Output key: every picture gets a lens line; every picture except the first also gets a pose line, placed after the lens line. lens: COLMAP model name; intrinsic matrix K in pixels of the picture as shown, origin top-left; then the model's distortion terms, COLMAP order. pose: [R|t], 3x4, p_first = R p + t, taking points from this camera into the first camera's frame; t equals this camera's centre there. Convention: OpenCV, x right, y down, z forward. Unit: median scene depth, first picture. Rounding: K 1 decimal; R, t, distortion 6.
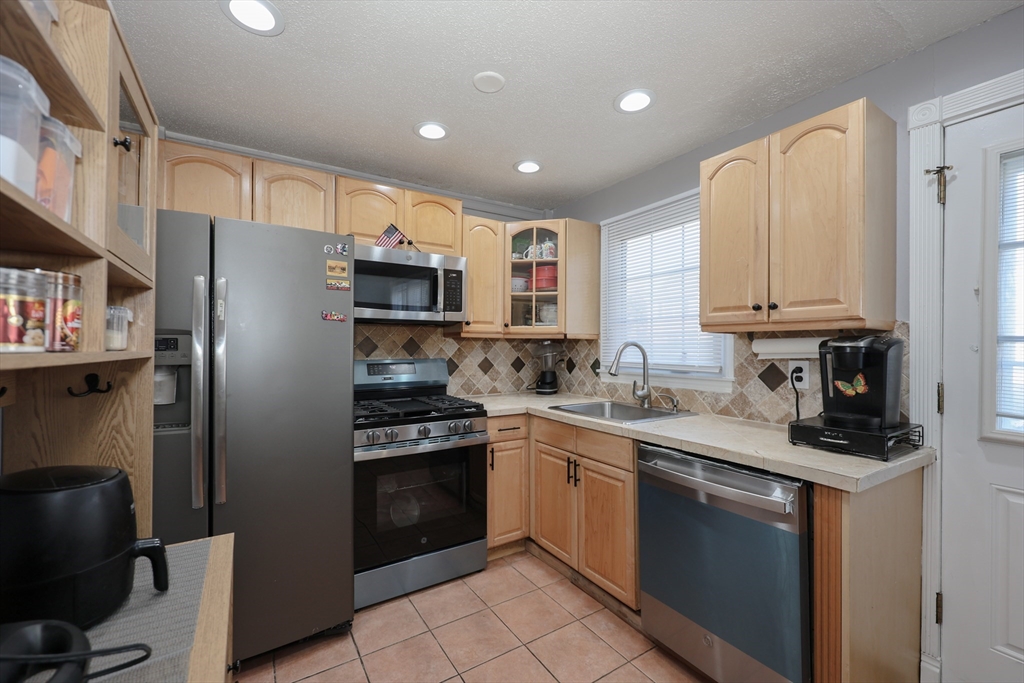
lens RADIAL K [[431.1, 0, 509.4], [0, 431.1, 339.3], [0, 0, 1]] dist [0.001322, -0.000997]
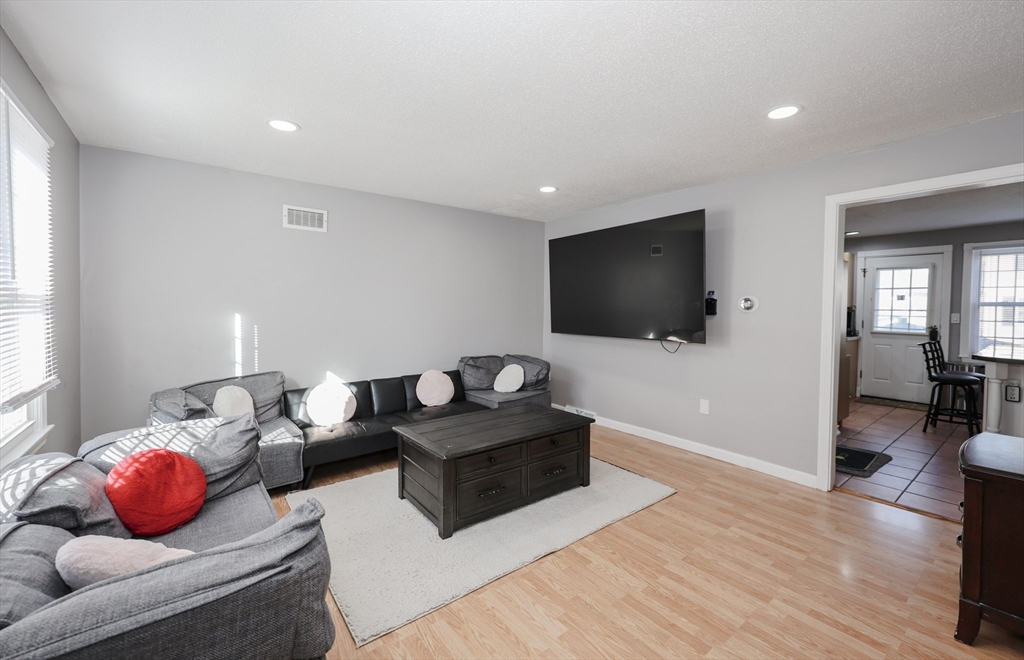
lens RADIAL K [[420.0, 0, 512.1], [0, 420.0, 318.0], [0, 0, 1]] dist [-0.004444, 0.001107]
pose [[0.996967, 0.003203, 0.077759, -1.521033], [-0.005482, 0.999561, 0.029120, -0.011515], [-0.077632, -0.029458, 0.996547, -1.564635]]
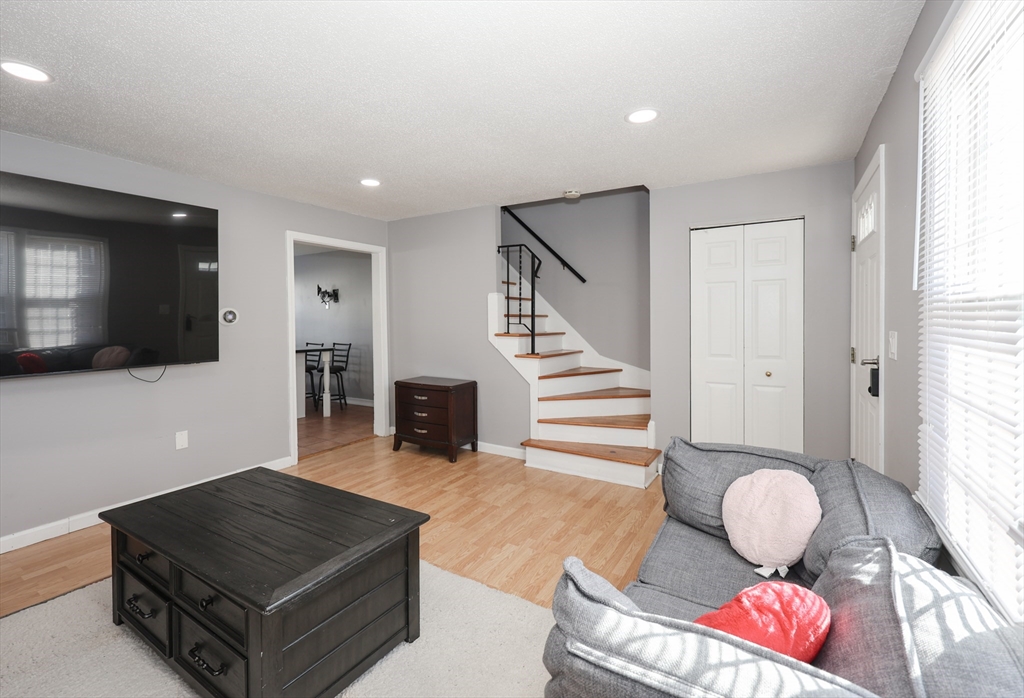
lens RADIAL K [[458.0, 0, 506.1], [0, 458.0, 324.7], [0, 0, 1]] dist [-0.002589, 0.000088]
pose [[-0.439757, -0.010780, 0.898052, -2.303079], [-0.001954, 0.999937, 0.011046, -0.011888], [-0.898115, 0.003103, -0.439750, -0.475949]]
